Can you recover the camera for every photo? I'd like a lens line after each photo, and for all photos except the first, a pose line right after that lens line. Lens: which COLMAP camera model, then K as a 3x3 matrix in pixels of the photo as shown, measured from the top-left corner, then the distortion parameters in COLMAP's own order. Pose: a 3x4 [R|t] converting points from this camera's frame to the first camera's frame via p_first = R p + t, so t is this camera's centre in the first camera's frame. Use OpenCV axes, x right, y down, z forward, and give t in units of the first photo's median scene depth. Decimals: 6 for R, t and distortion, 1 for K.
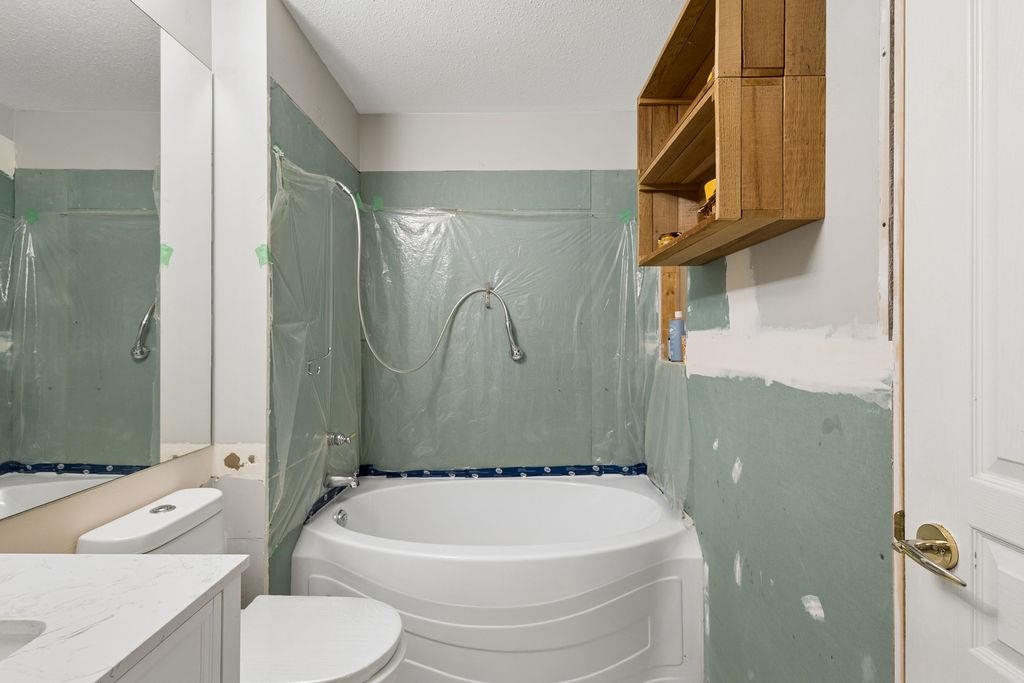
lens RADIAL K [[478.7, 0, 513.1], [0, 478.7, 335.6], [0, 0, 1]] dist [0.006858, -0.000708]
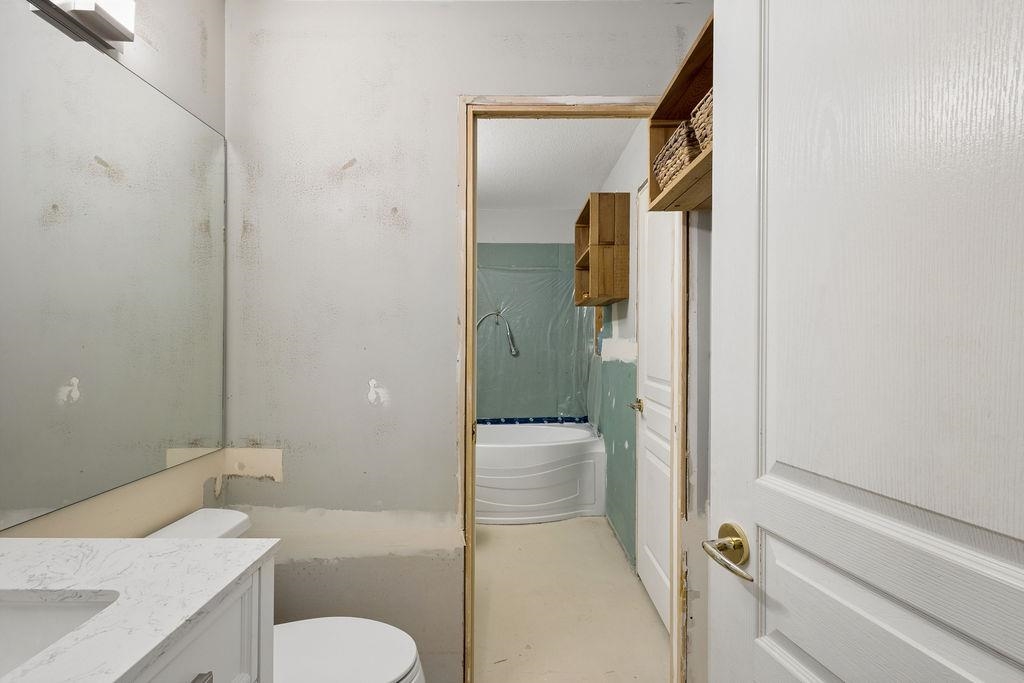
lens RADIAL K [[474.3, 0, 507.1], [0, 474.3, 340.0], [0, 0, 1]] dist [0.011706, -0.000422]
pose [[0.999957, 0.007449, -0.005521, -0.007645], [-0.007453, 0.999972, -0.000831, -0.000608], [0.005514, 0.000872, 0.999984, -0.693936]]
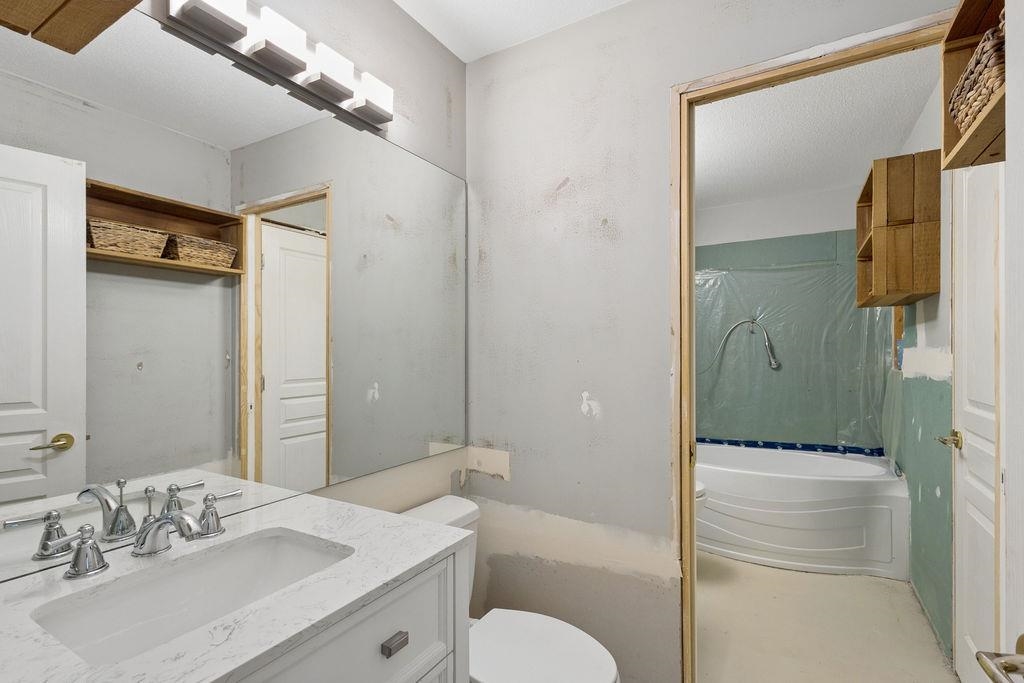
lens RADIAL K [[476.1, 0, 511.3], [0, 476.1, 351.5], [0, 0, 1]] dist [0.011380, -0.000488]
pose [[0.863699, -0.001925, -0.504005, 0.050082], [0.002021, 0.999998, -0.000356, -0.001569], [0.504005, -0.000712, 0.863701, -0.667239]]
